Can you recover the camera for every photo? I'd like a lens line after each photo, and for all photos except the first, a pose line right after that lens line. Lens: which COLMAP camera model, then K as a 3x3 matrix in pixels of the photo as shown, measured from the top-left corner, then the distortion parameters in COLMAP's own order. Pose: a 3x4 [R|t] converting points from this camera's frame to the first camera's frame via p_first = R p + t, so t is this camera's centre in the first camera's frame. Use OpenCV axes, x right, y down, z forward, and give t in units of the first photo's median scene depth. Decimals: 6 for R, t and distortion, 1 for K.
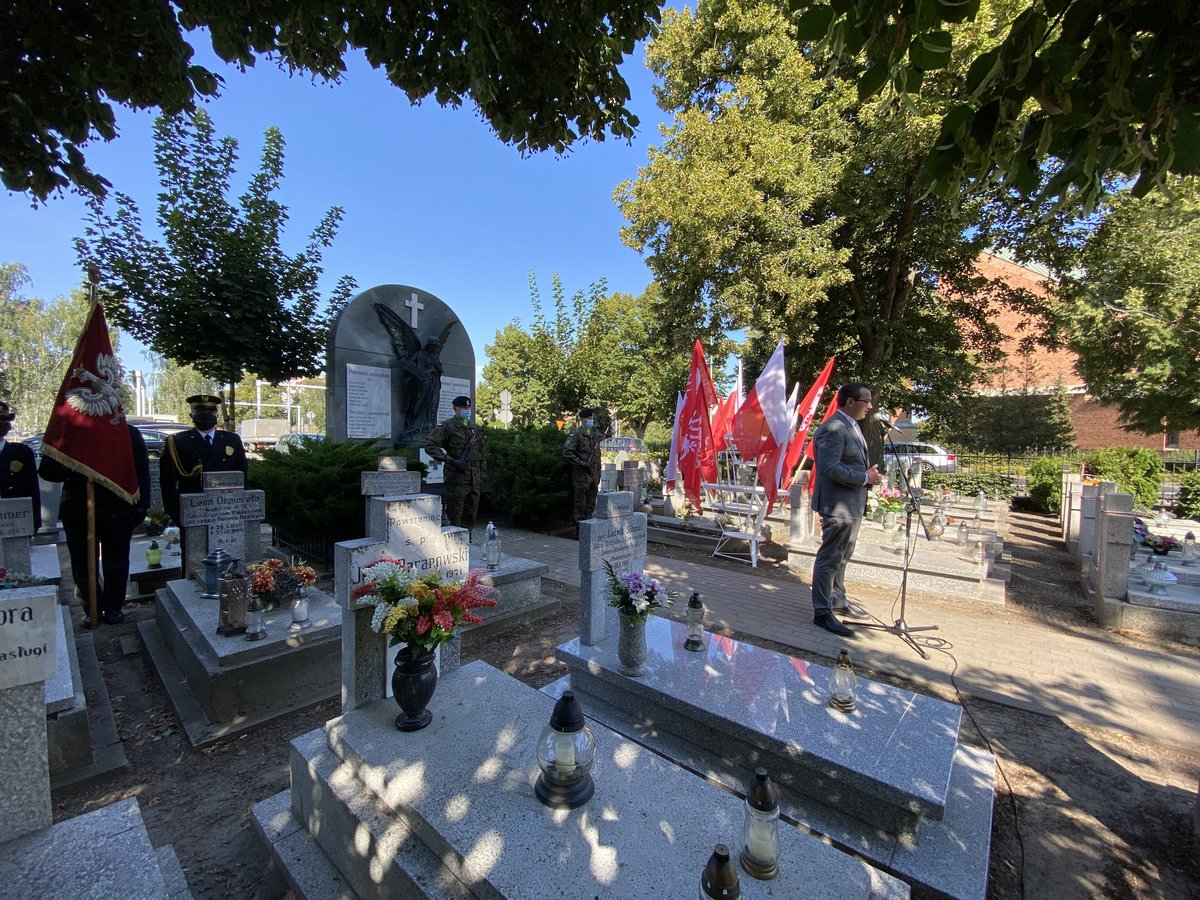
lens RADIAL K [[479.9, 0, 606.5], [0, 479.9, 457.1], [0, 0, 1]] dist [-0.017403, -0.002691]
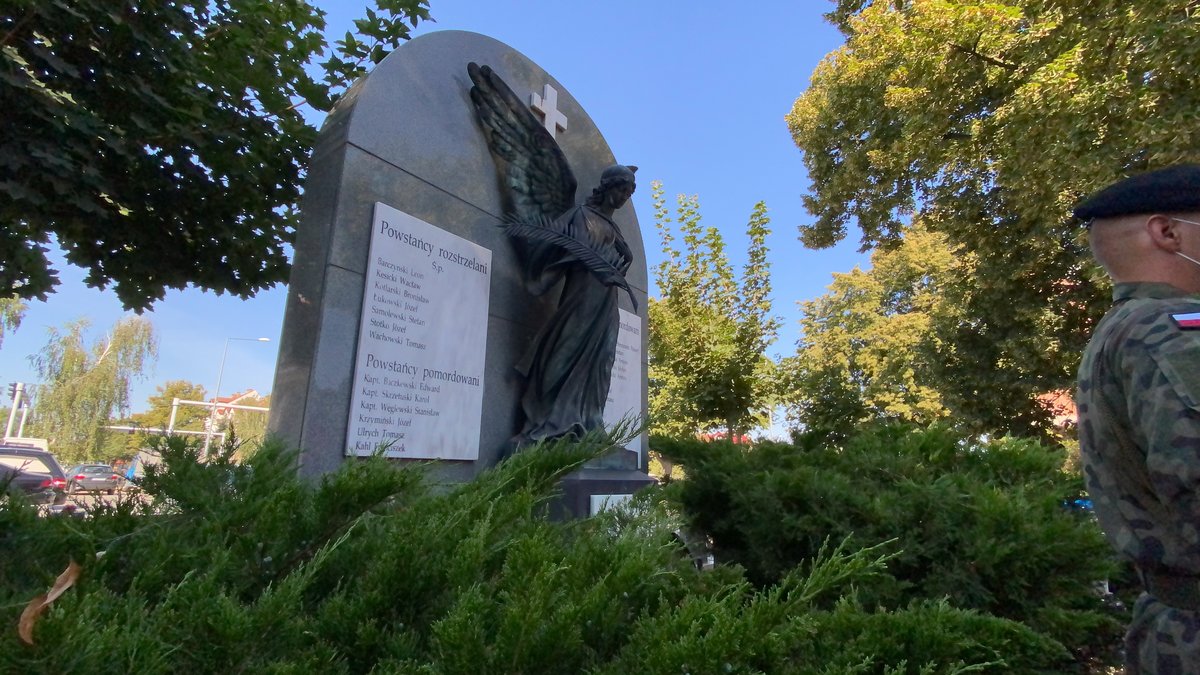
lens RADIAL K [[557.6, 0, 605.1], [0, 557.6, 356.0], [0, 0, 1]] dist [-0.011913, -0.006363]
pose [[0.999661, 0.010405, 0.023873, -0.382175], [-0.003995, 0.967135, -0.254231, -0.012384], [-0.025734, 0.254050, 0.966849, 0.638854]]
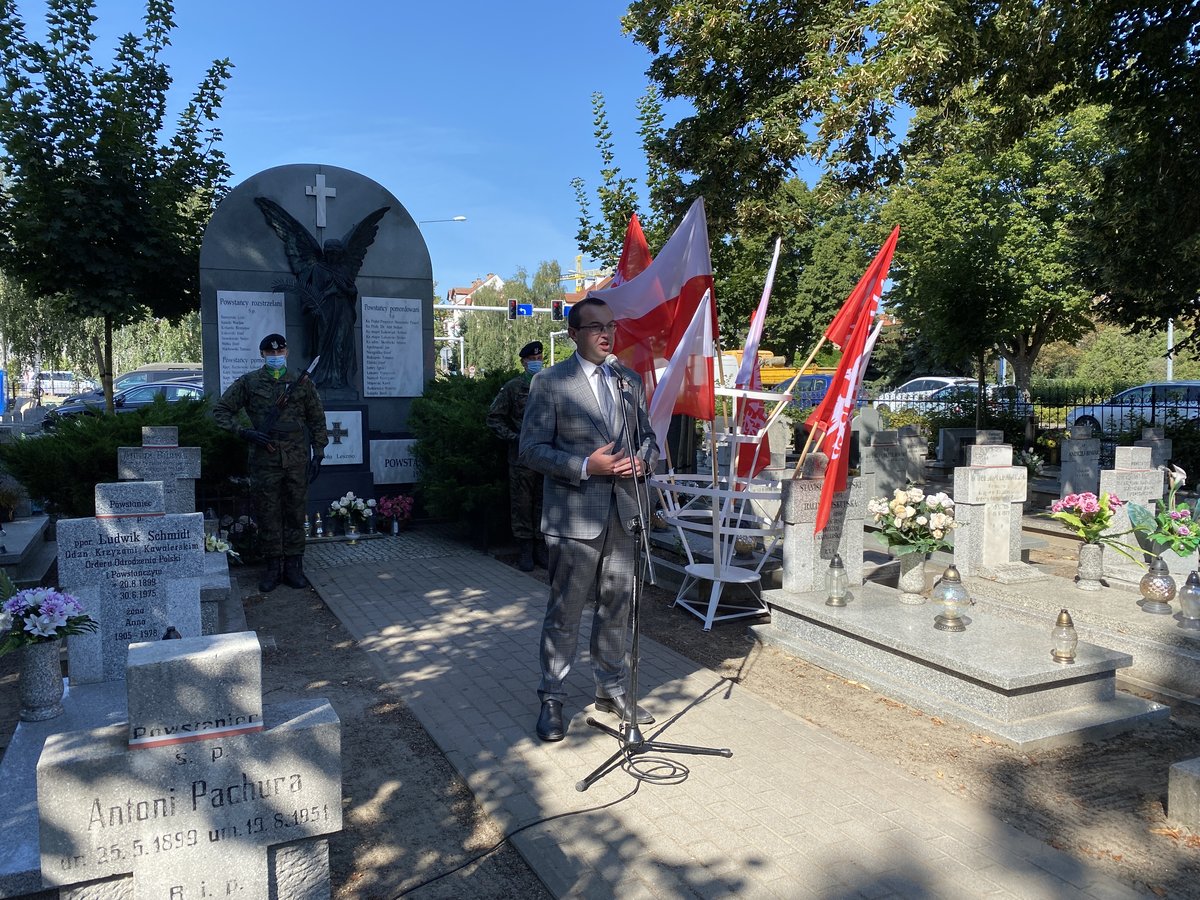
lens RADIAL K [[920.6, 0, 604.8], [0, 920.6, 454.4], [0, 0, 1]] dist [-0.004942, -0.005512]
pose [[0.903045, 0.016395, -0.429234, 0.519750], [0.001027, 0.999186, 0.040326, -0.008551], [0.429545, -0.036858, 0.902293, 0.015929]]
